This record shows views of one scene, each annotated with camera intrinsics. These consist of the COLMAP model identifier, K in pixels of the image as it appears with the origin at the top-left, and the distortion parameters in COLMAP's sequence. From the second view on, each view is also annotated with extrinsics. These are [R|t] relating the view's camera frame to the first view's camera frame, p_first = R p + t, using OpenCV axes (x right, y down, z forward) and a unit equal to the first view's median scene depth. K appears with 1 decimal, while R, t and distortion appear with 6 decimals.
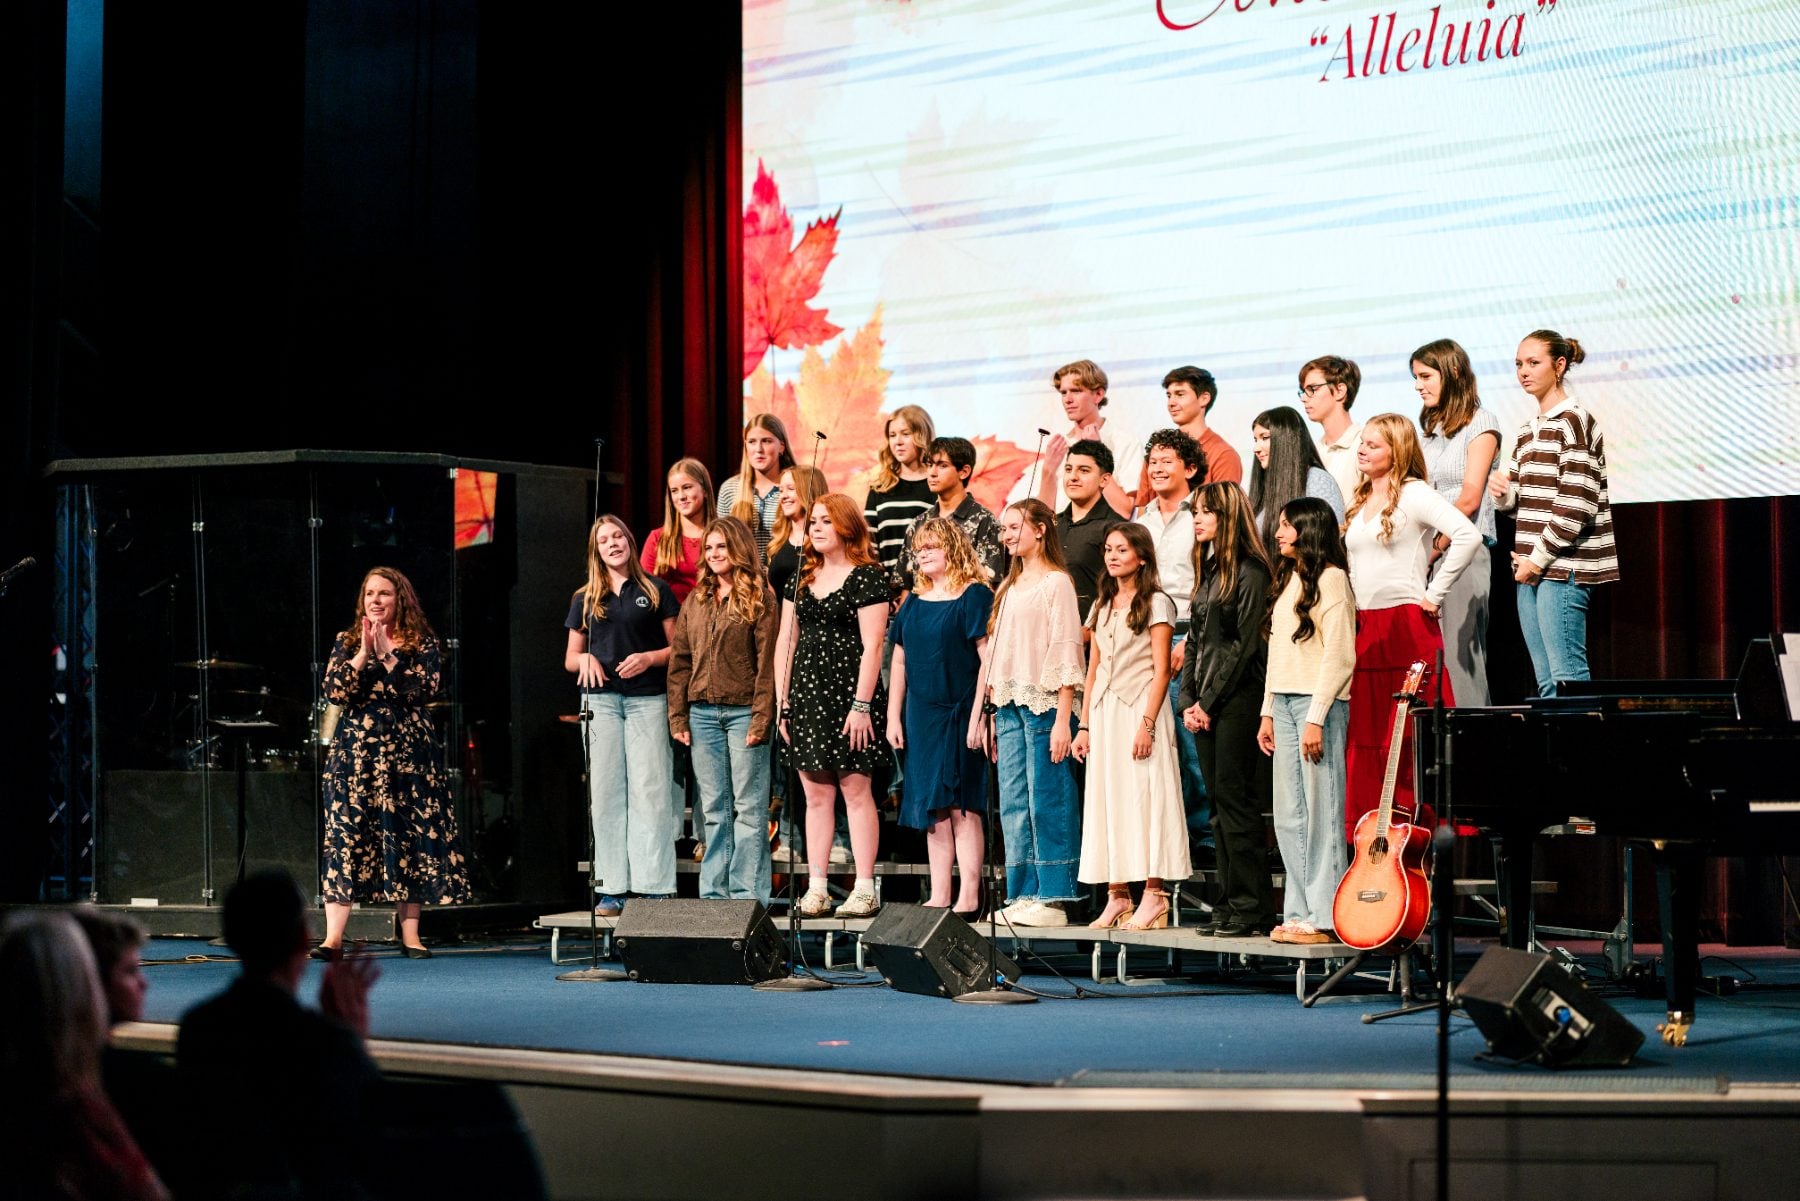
lens RADIAL K [[4496.9, 0, 898.7], [0, 4496.9, 603.0], [0, 0, 1]] dist [-0.046798, 0.291703]
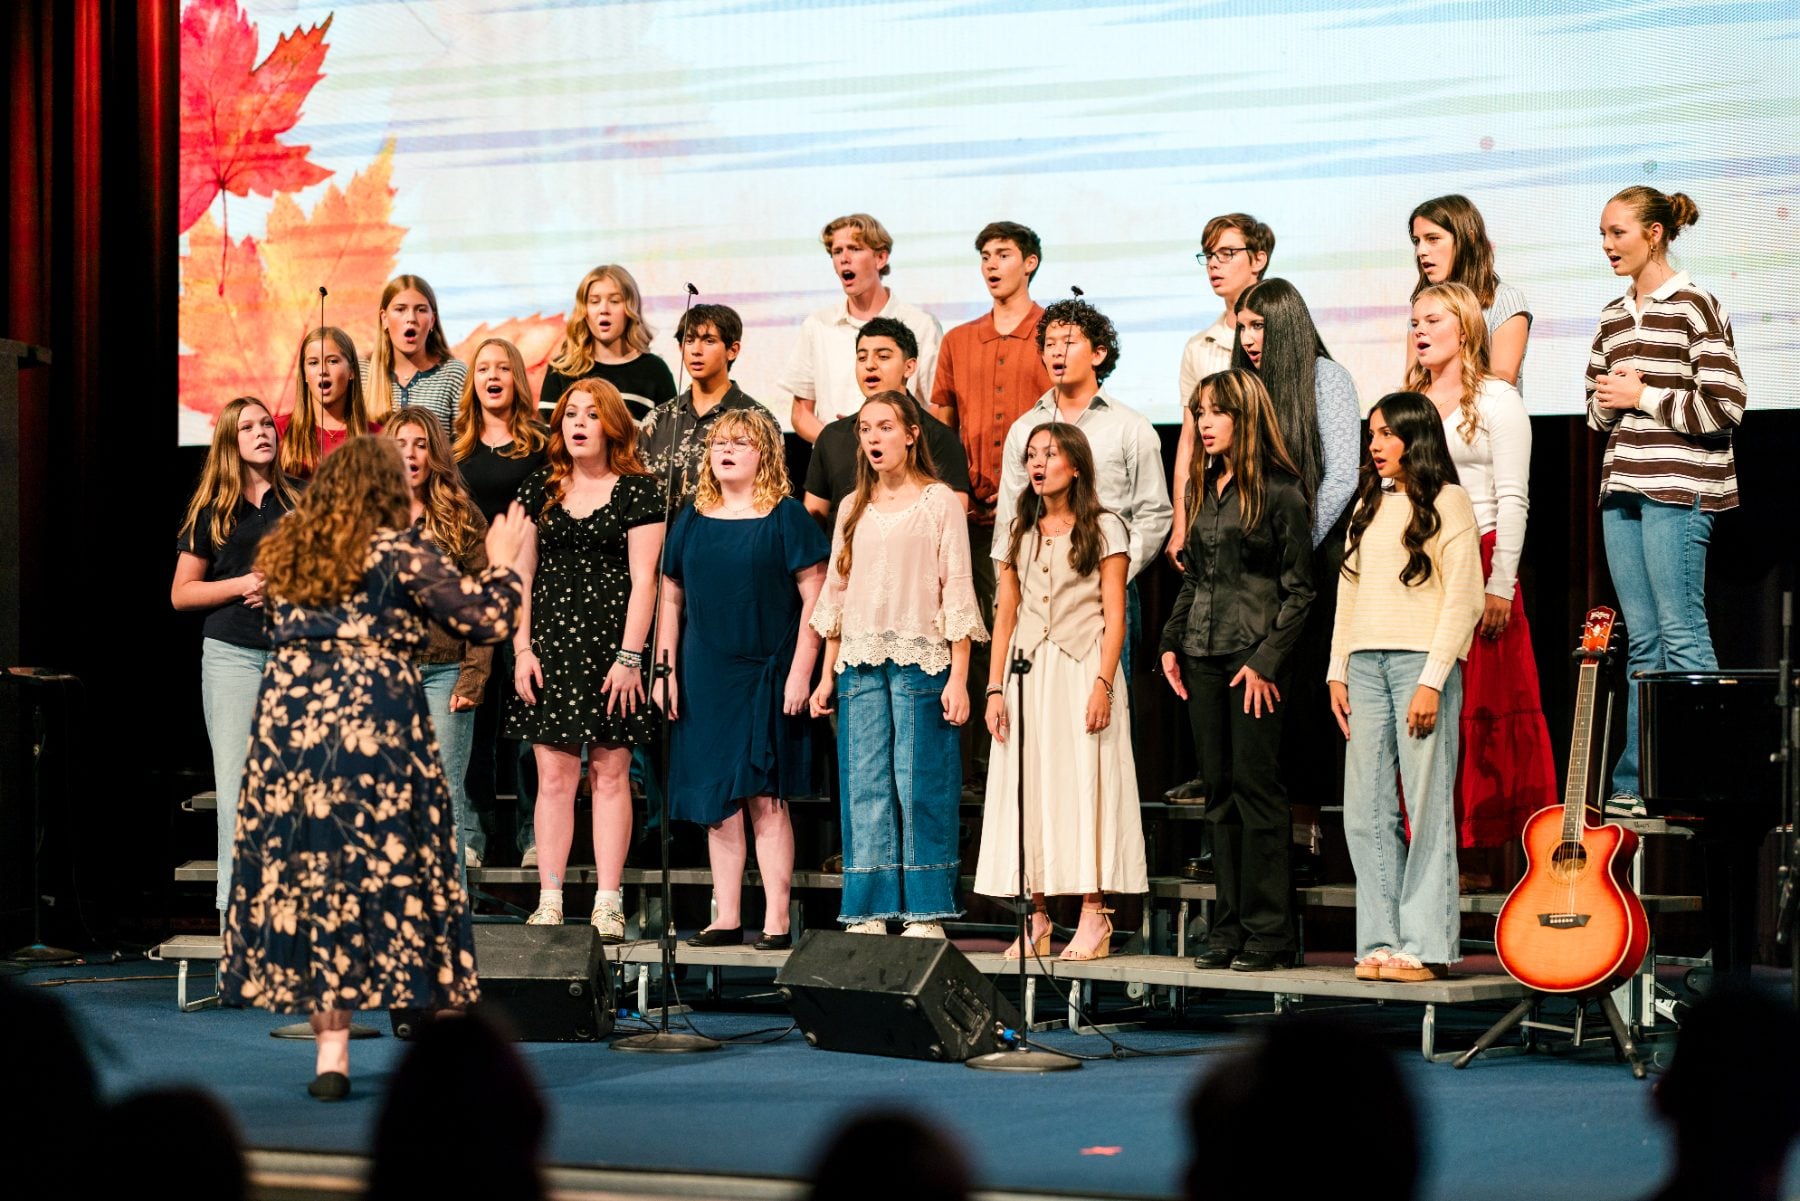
lens RADIAL K [[4496.9, 0, 898.7], [0, 4496.9, 603.0], [0, 0, 1]] dist [-0.046798, 0.291703]
pose [[0.943084, 0.014314, 0.332245, -0.209342], [-0.017503, 0.999825, 0.006605, 0.007828], [-0.332093, -0.012044, 0.943170, 0.278098]]
